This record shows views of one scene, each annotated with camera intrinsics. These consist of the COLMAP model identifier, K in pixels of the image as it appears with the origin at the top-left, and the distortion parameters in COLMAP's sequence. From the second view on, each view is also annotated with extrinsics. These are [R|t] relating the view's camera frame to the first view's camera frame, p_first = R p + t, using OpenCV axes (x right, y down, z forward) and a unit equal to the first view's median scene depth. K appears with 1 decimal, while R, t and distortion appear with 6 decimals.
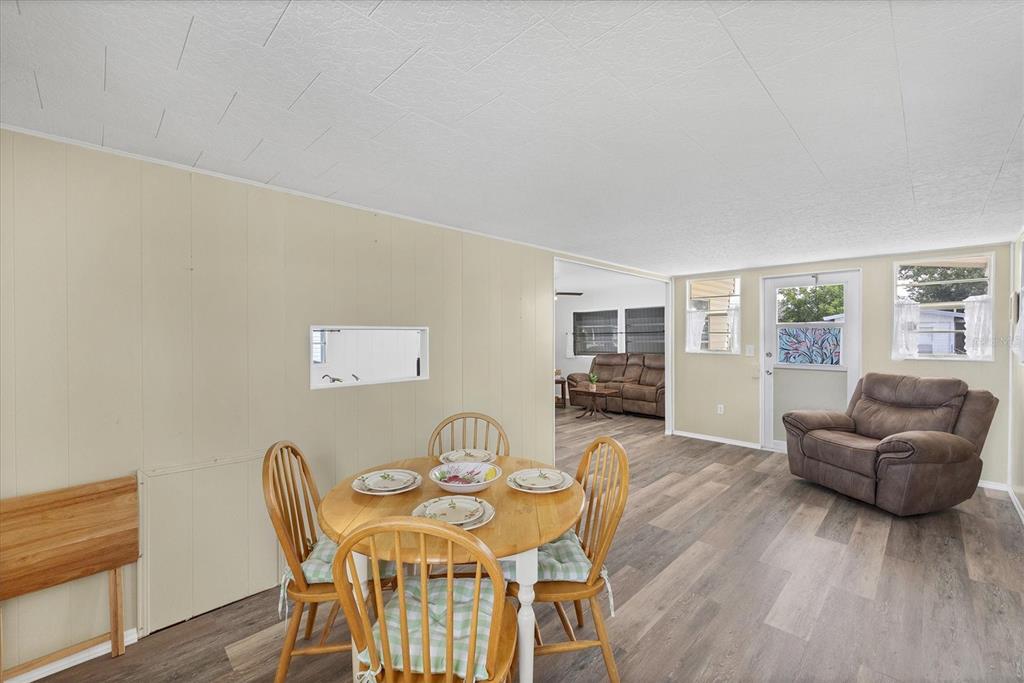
lens RADIAL K [[421.5, 0, 516.1], [0, 421.5, 338.8], [0, 0, 1]] dist [-0.004199, 0.000526]
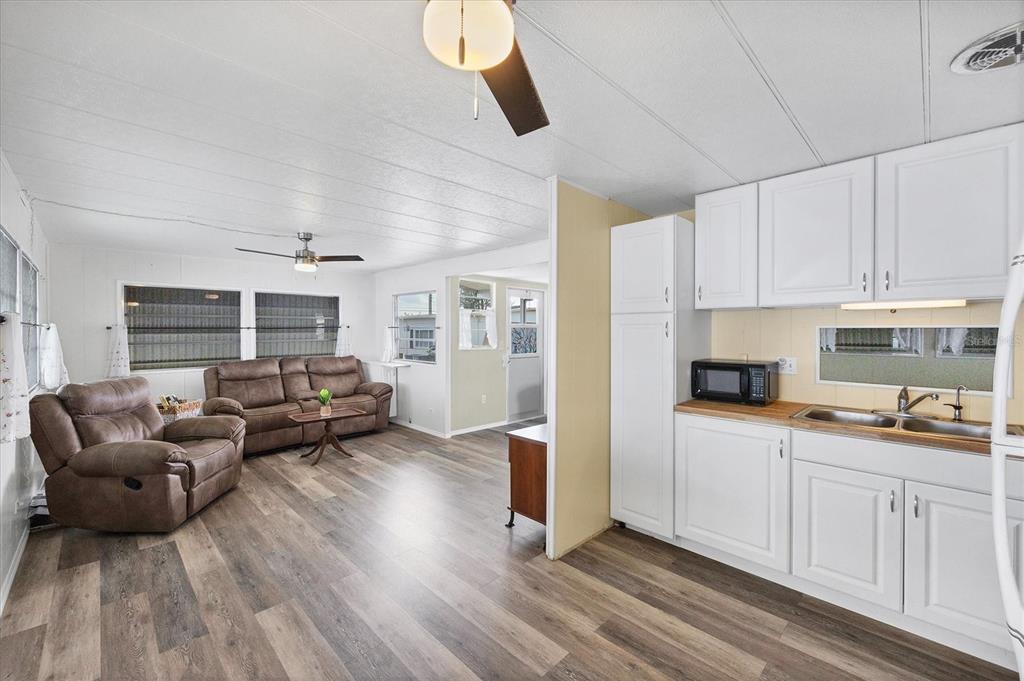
lens RADIAL K [[421.5, 0, 516.2], [0, 421.5, 335.4], [0, 0, 1]] dist [-0.004199, 0.000526]
pose [[0.004408, -0.004704, 0.999979, -0.404470], [0.005814, 0.999972, 0.004678, -0.003744], [-0.999973, 0.005793, 0.004435, 0.593836]]
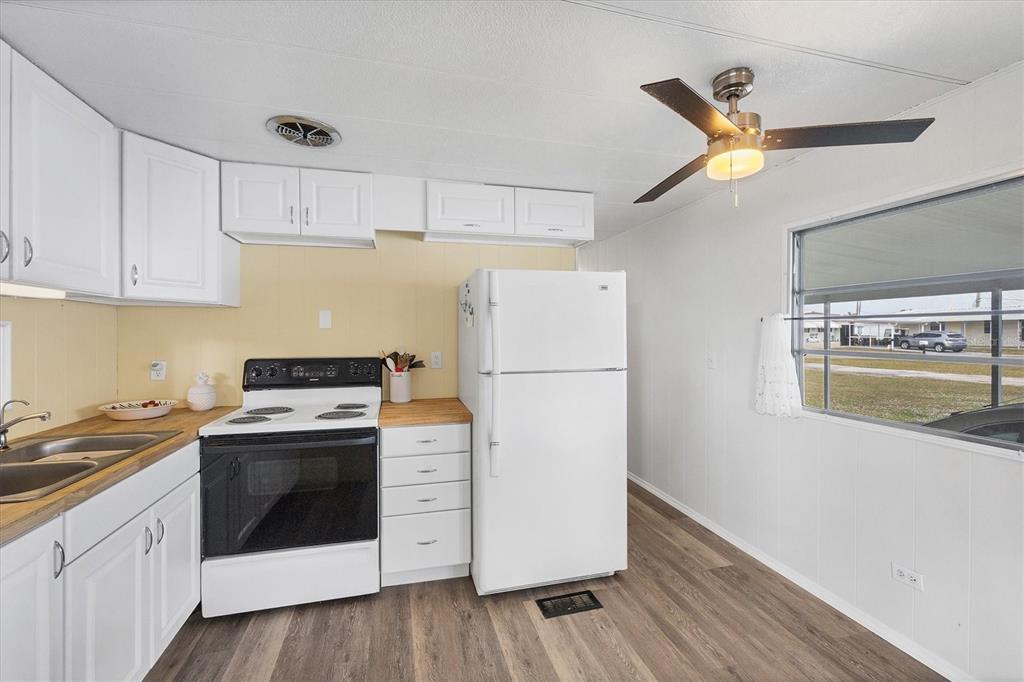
lens RADIAL K [[421.5, 0, 506.1], [0, 421.5, 336.3], [0, 0, 1]] dist [-0.004199, 0.000526]
pose [[-0.502555, 0.001877, -0.864543, -0.067430], [-0.007716, 0.999948, 0.006656, -0.003172], [0.864511, 0.010015, -0.502515, 0.621765]]
